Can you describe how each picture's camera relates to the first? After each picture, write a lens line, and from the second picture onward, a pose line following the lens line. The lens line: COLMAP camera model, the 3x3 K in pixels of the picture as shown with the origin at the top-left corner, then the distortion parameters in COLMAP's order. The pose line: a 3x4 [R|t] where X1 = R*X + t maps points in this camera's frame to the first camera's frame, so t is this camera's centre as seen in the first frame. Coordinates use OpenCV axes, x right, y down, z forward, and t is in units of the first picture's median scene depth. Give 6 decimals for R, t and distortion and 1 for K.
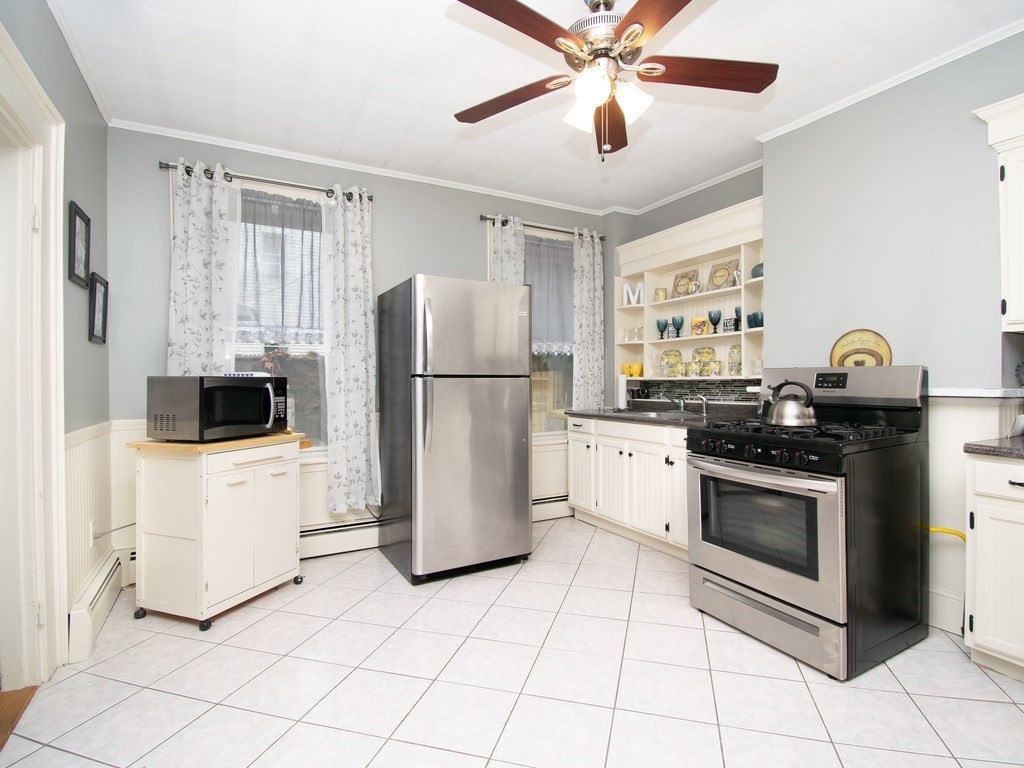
lens RADIAL K [[496.1, 0, 518.4], [0, 496.1, 377.3], [0, 0, 1]] dist [0.002698, -0.007630]
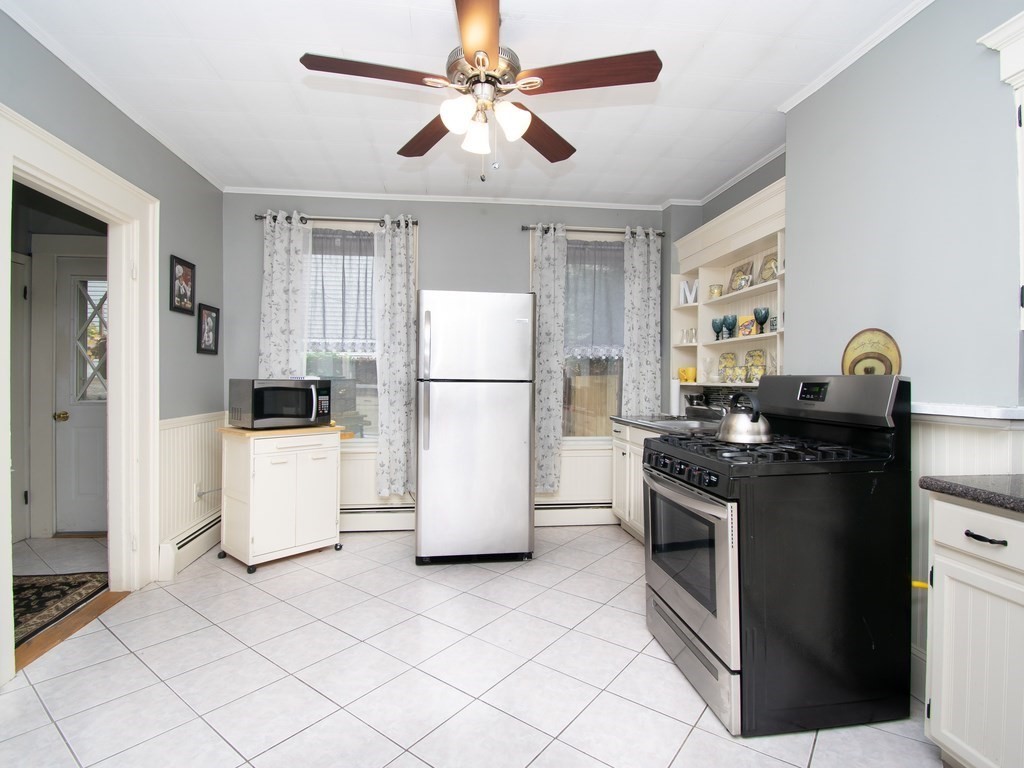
lens RADIAL K [[496.1, 0, 507.2], [0, 496.1, 377.6], [0, 0, 1]] dist [0.002698, -0.007630]
pose [[0.930041, 0.007644, -0.367377, 0.369599], [-0.007488, 0.999970, 0.001851, -0.011497], [0.367380, 0.001029, 0.930070, 0.022227]]
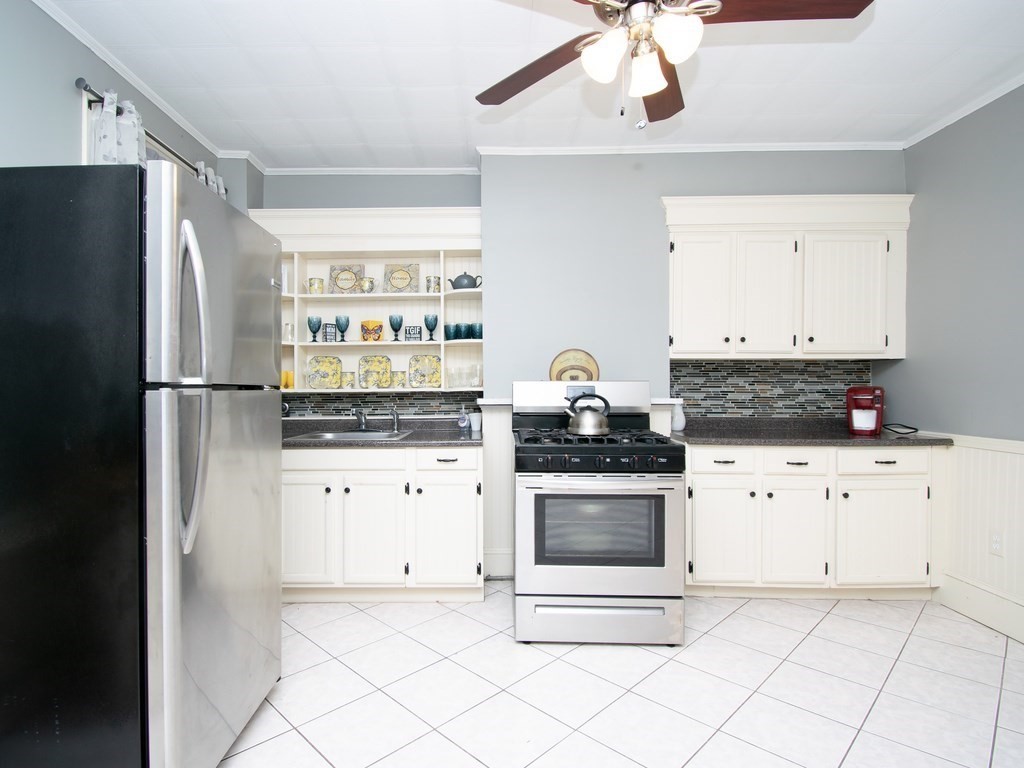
lens RADIAL K [[528.5, 0, 514.0], [0, 528.5, 387.0], [0, 0, 1]] dist [0.013341, -0.000777]
pose [[0.527401, 0.005381, 0.849600, -0.381533], [-0.001594, 0.999984, -0.005344, 0.000490], [-0.849615, 0.001464, 0.527401, 0.393103]]
